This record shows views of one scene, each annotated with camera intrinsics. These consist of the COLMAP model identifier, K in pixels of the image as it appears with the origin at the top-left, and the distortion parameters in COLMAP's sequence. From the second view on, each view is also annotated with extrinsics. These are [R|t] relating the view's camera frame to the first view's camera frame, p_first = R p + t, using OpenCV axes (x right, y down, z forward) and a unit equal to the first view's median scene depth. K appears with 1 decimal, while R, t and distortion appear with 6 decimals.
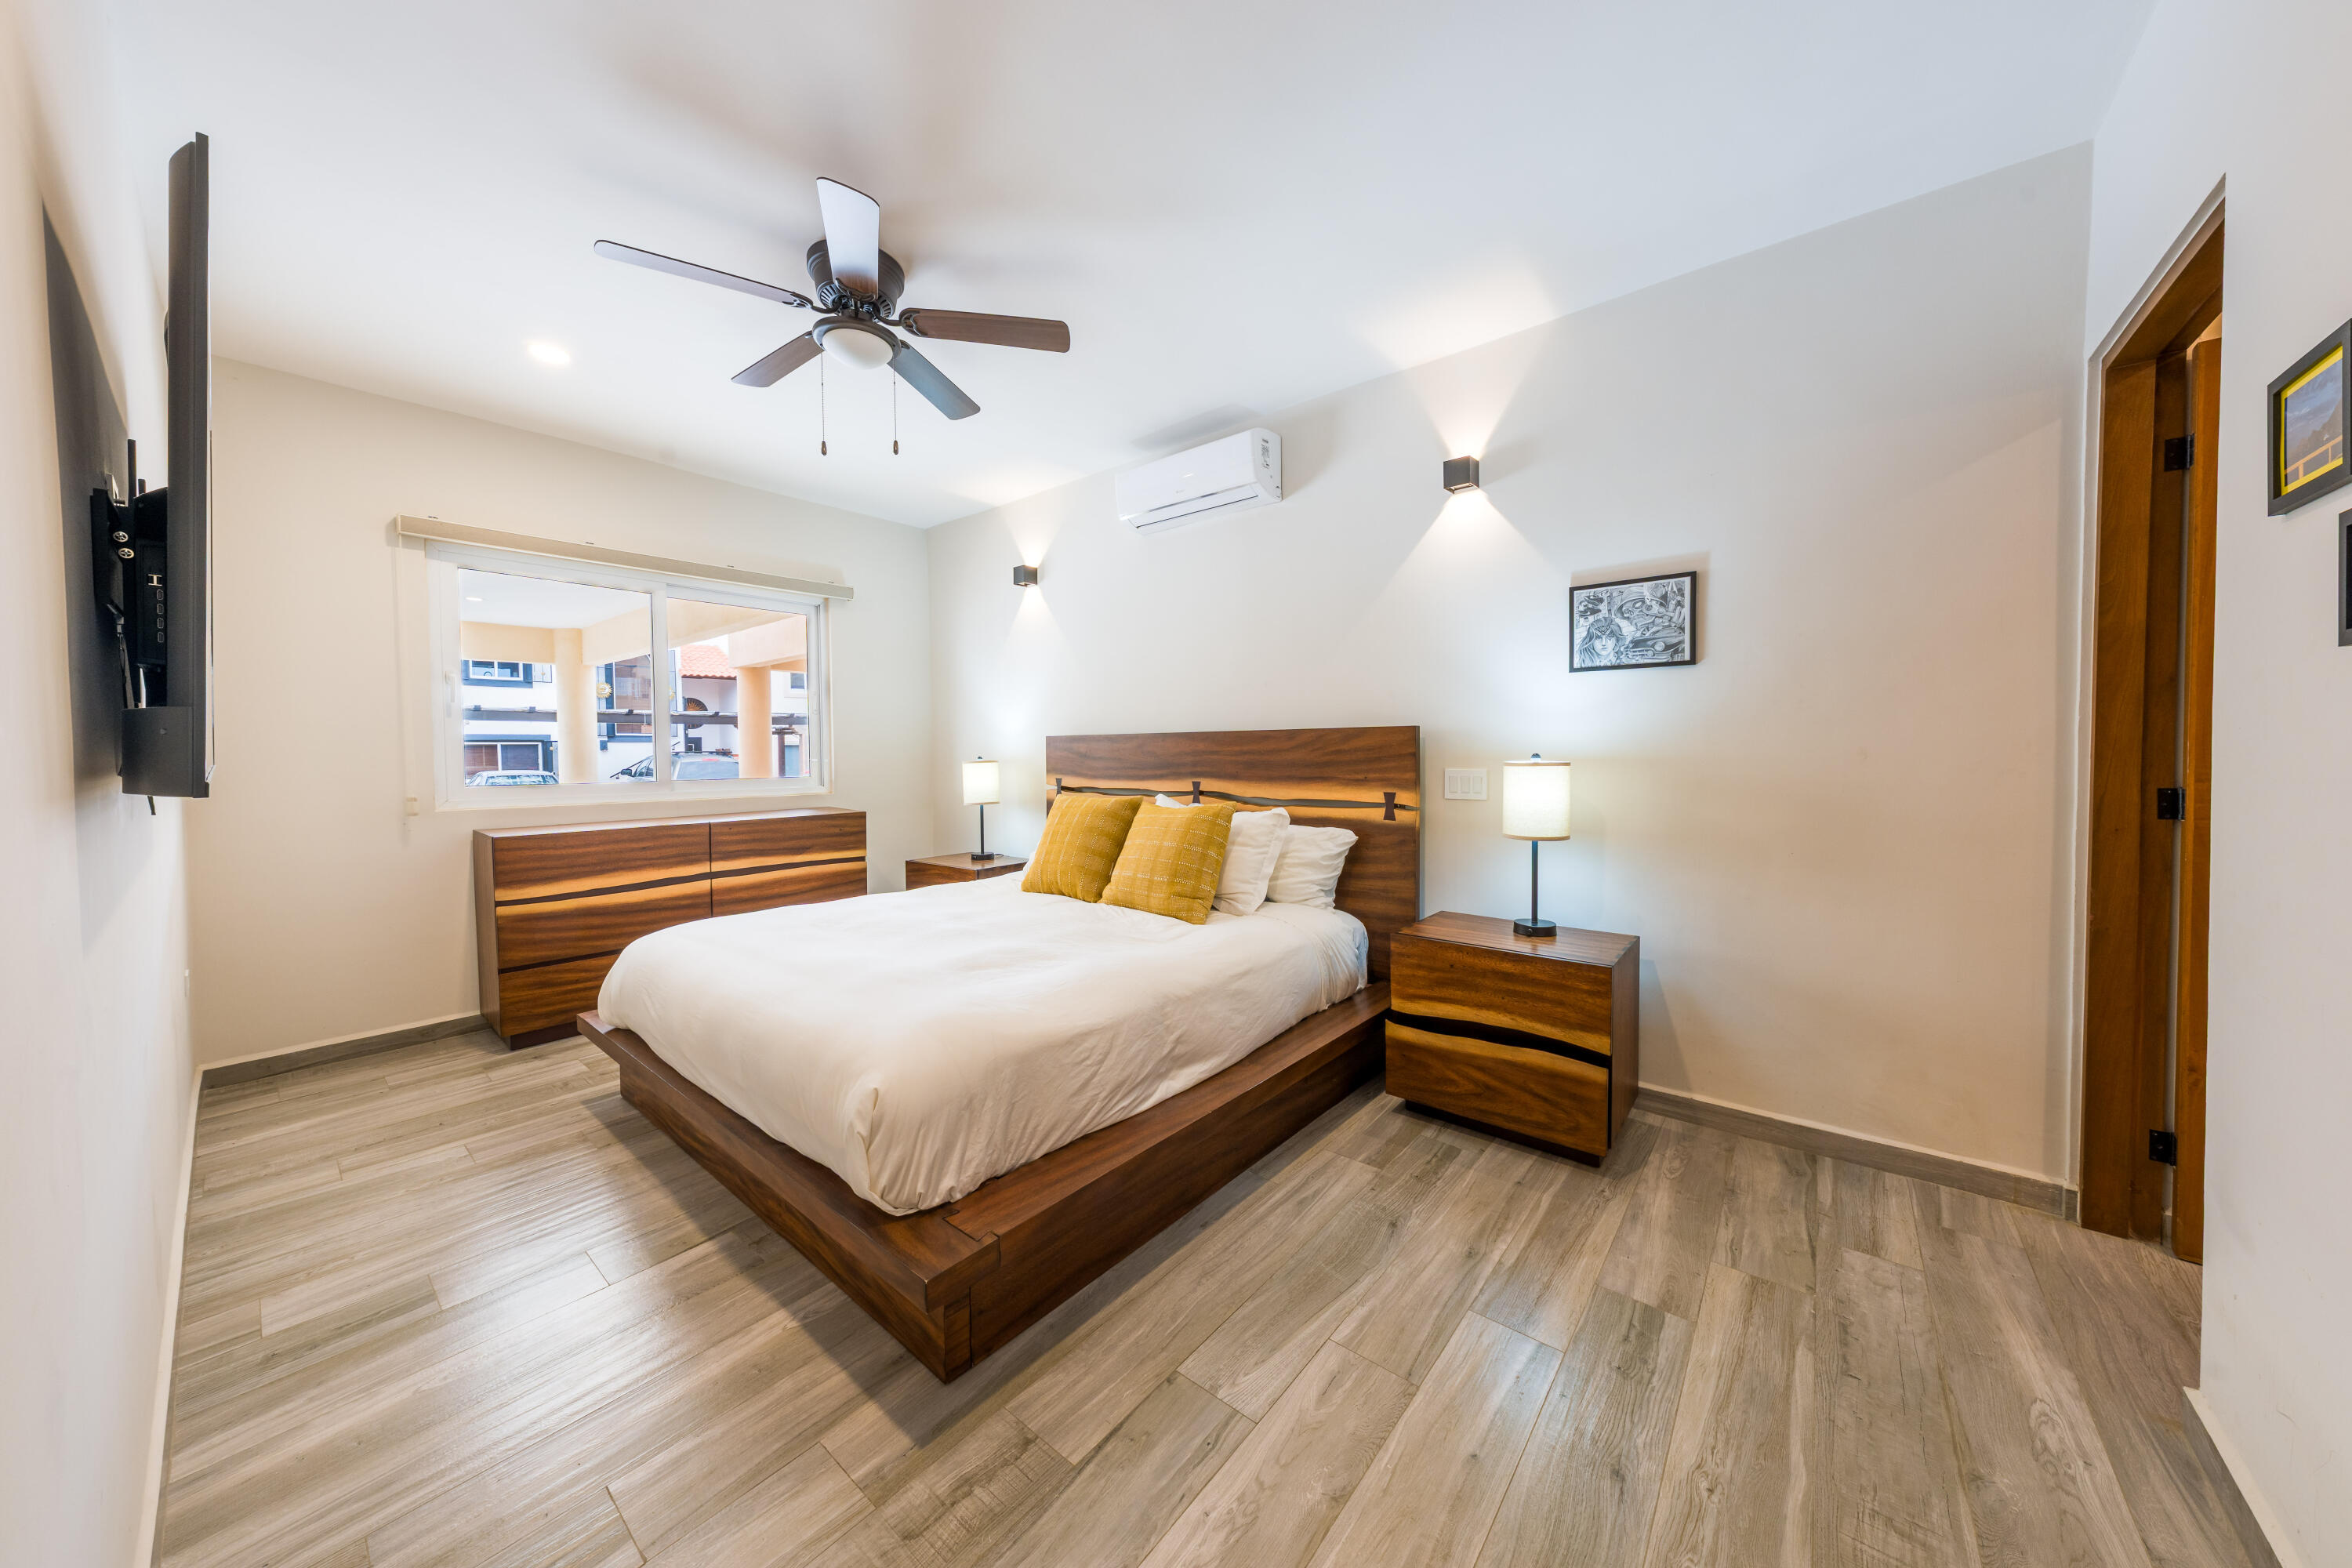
lens RADIAL K [[798.0, 0, 1157.3], [0, 798.0, 756.5], [0, 0, 1]] dist [-0.000403, -0.000070]
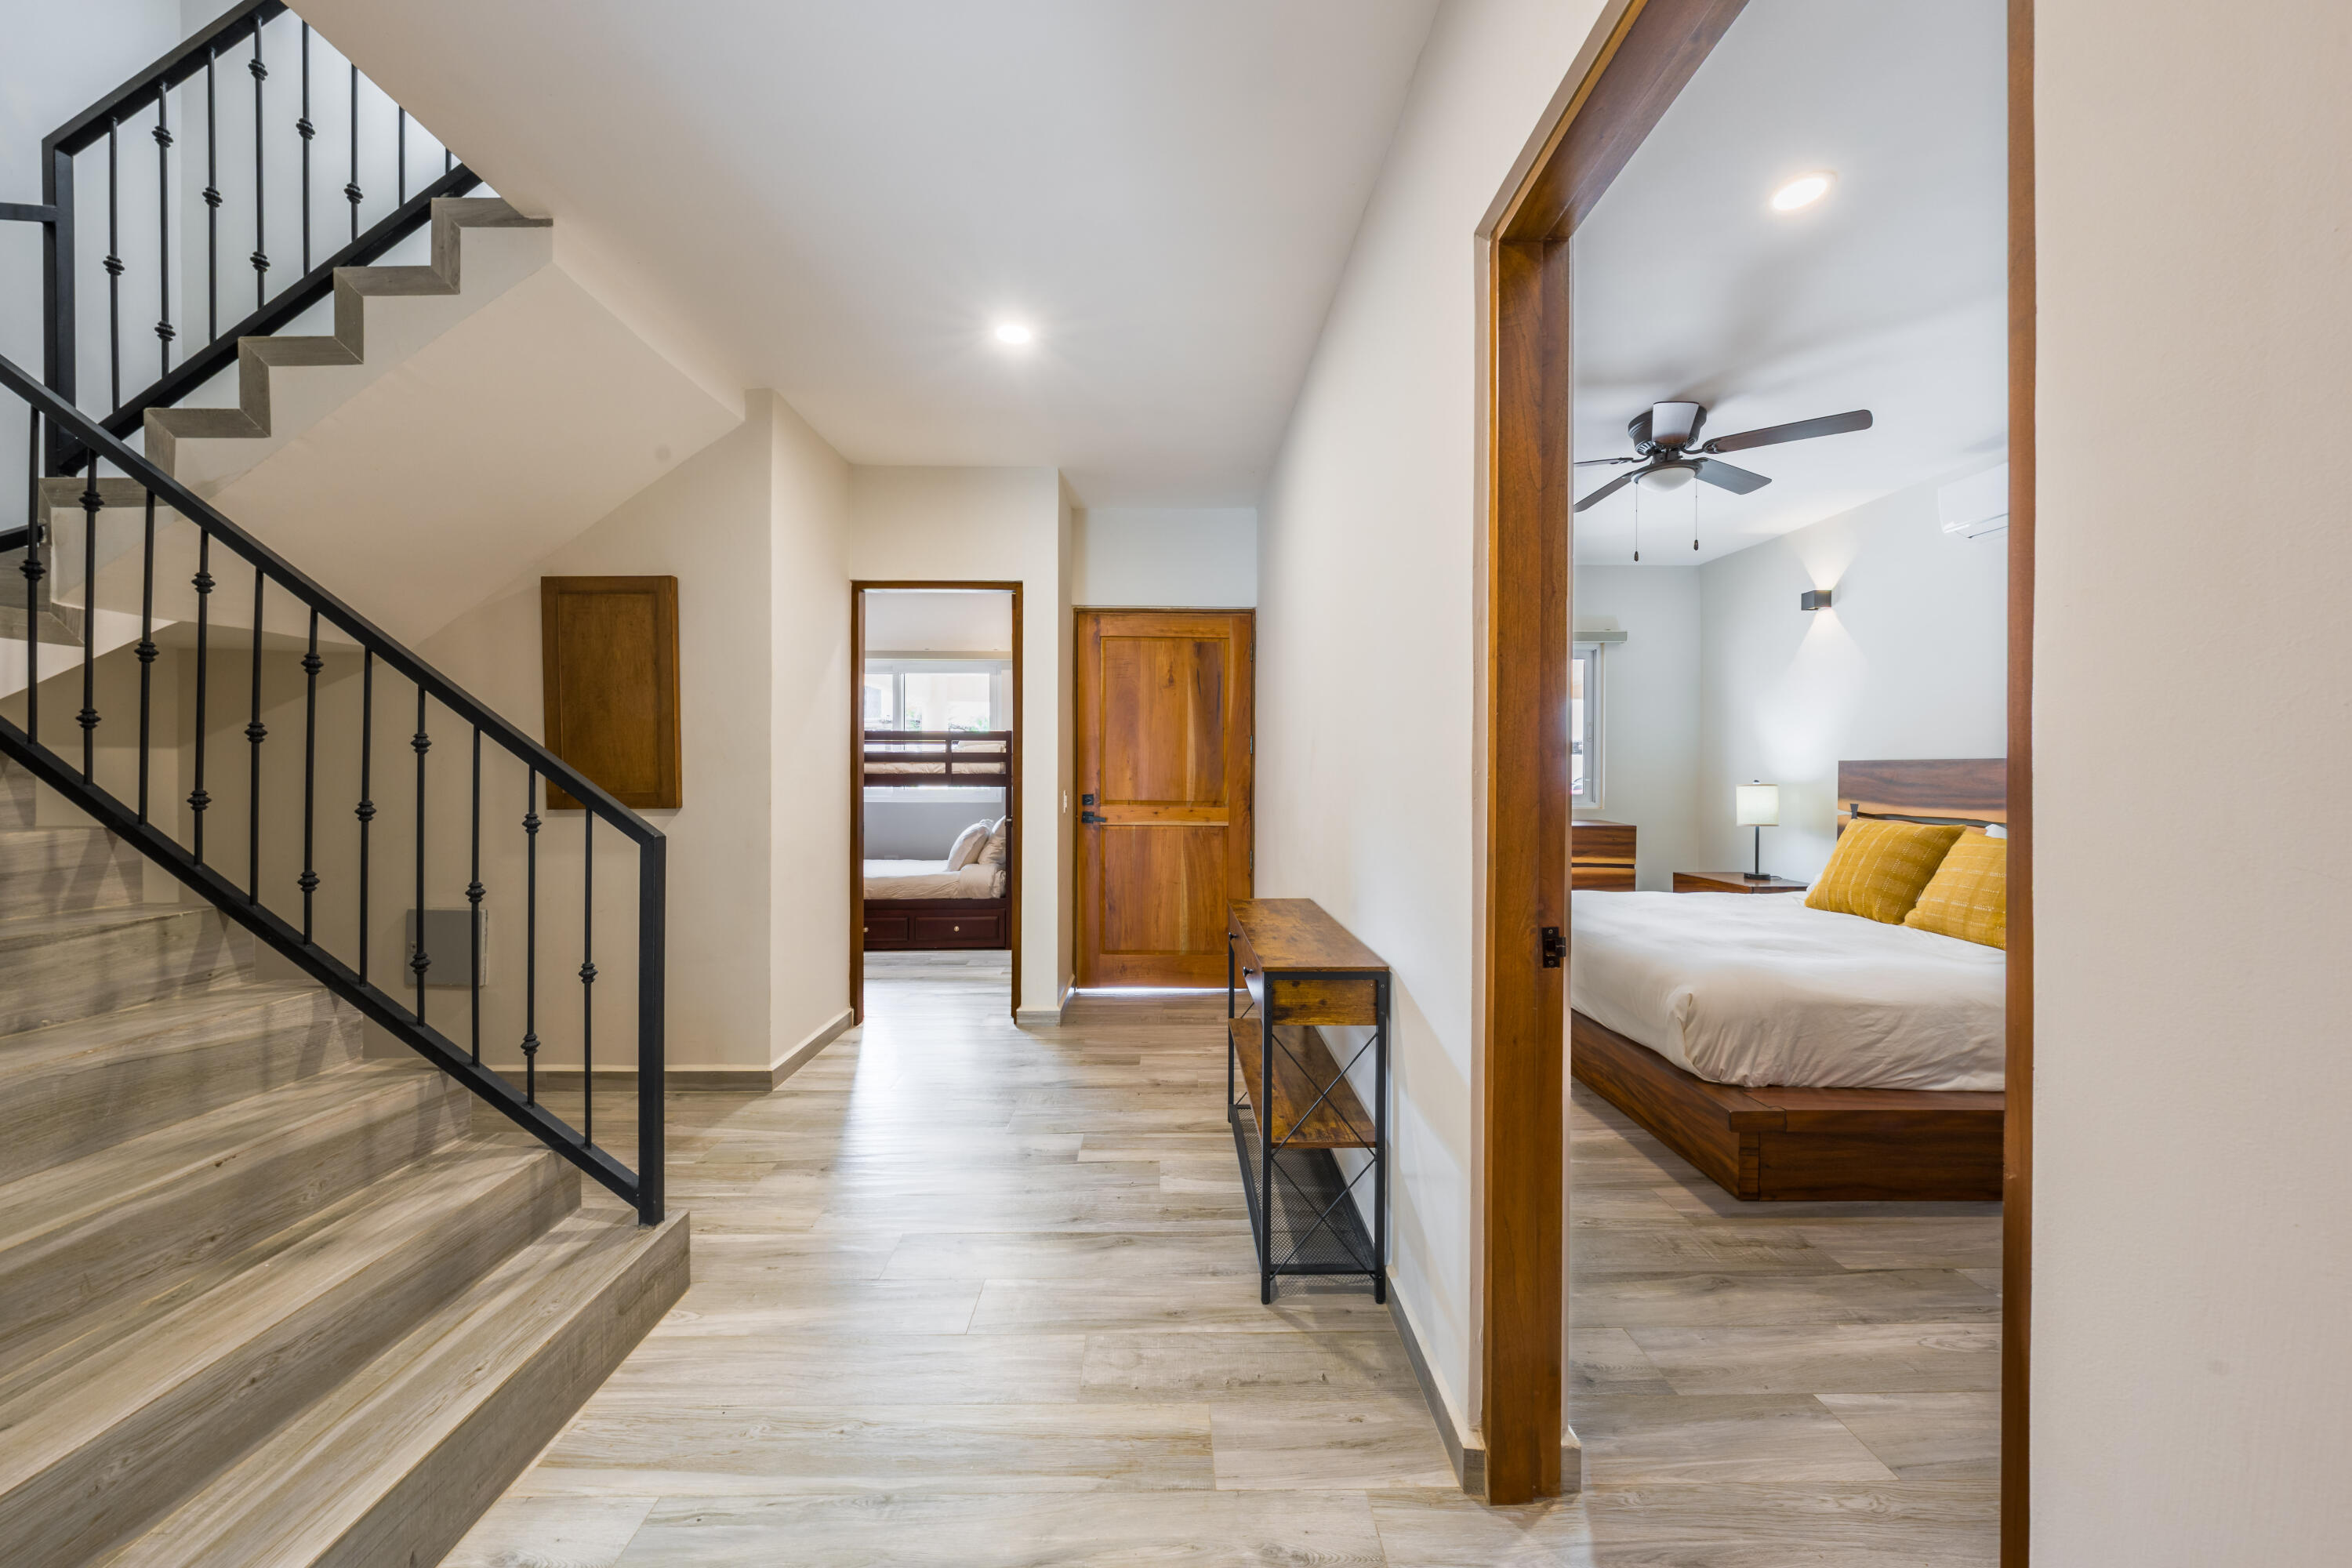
lens RADIAL K [[799.1, 0, 1176.0], [0, 799.1, 784.0], [0, 0, 1]] dist [-0.001017, -0.000105]
pose [[0.673357, 0.021686, -0.739000, 0.067292], [-0.013085, 0.999763, 0.017416, -0.005359], [0.739202, -0.002057, 0.673481, -0.463415]]
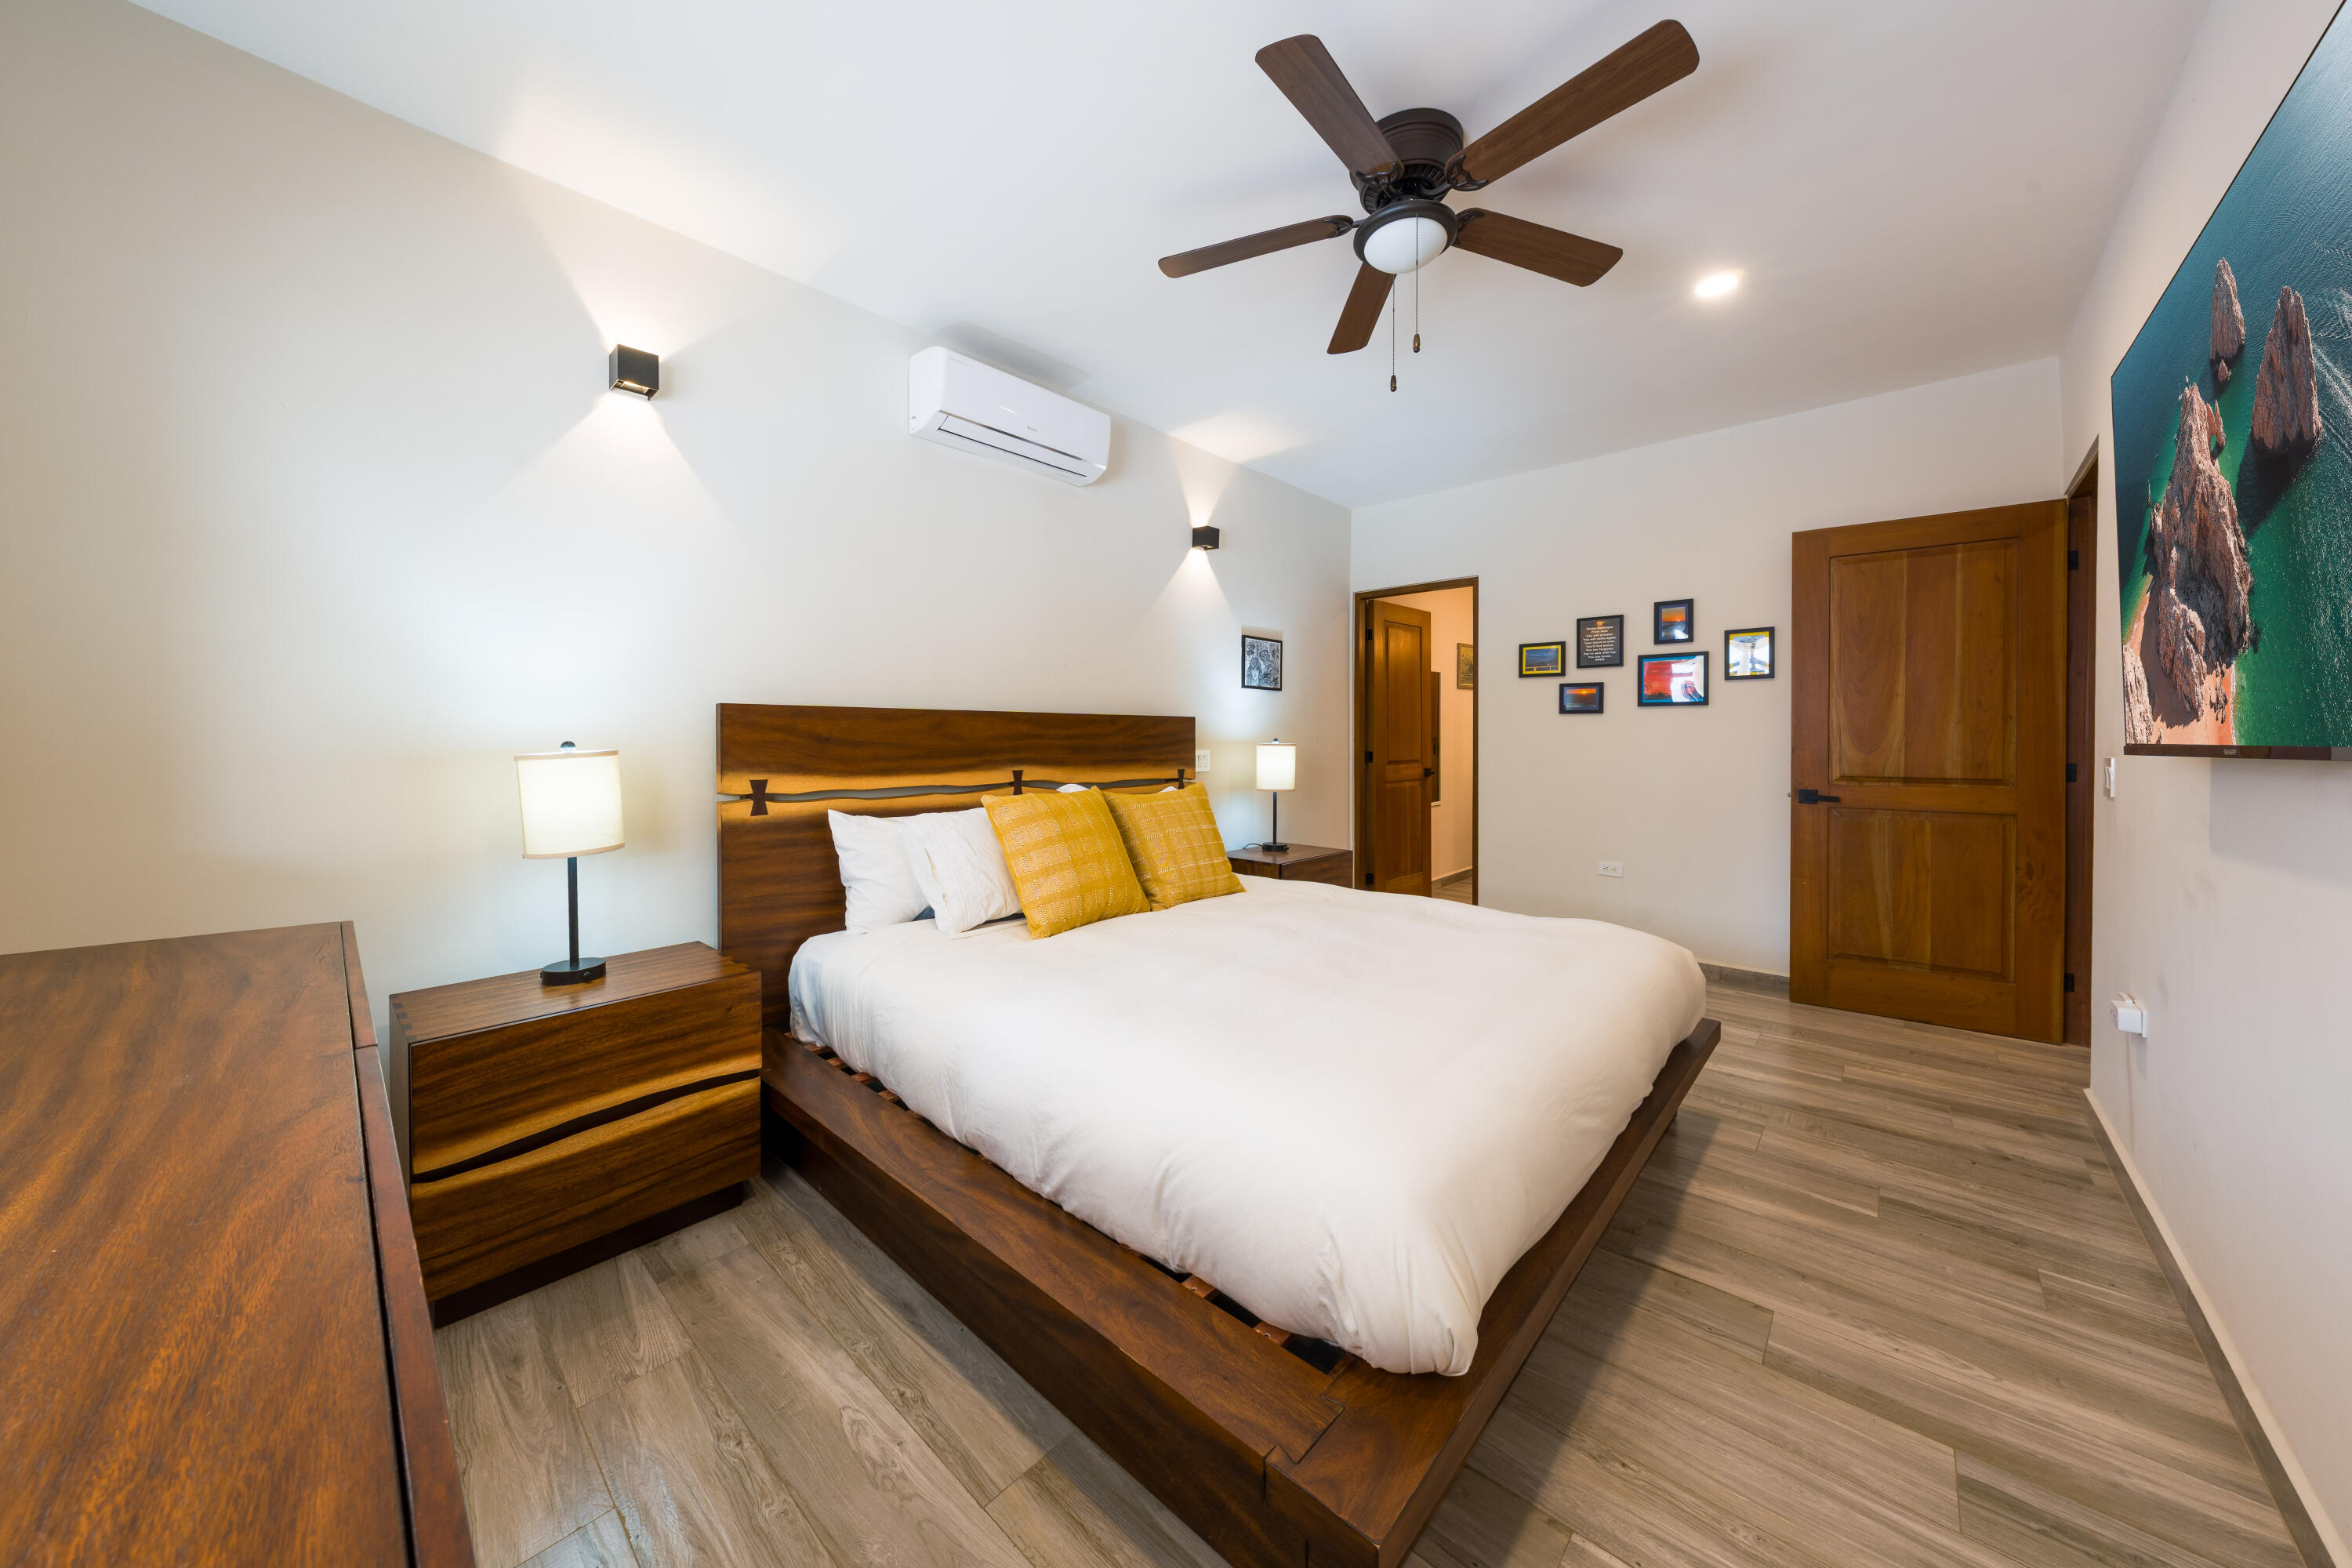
lens RADIAL K [[798.0, 0, 1157.3], [0, 798.0, 756.5], [0, 0, 1]] dist [-0.000403, -0.000070]
pose [[0.035853, 0.001238, 0.999356, -1.084727], [0.026866, 0.999637, -0.002202, 0.030685], [-0.998996, 0.026928, 0.035806, 1.121533]]
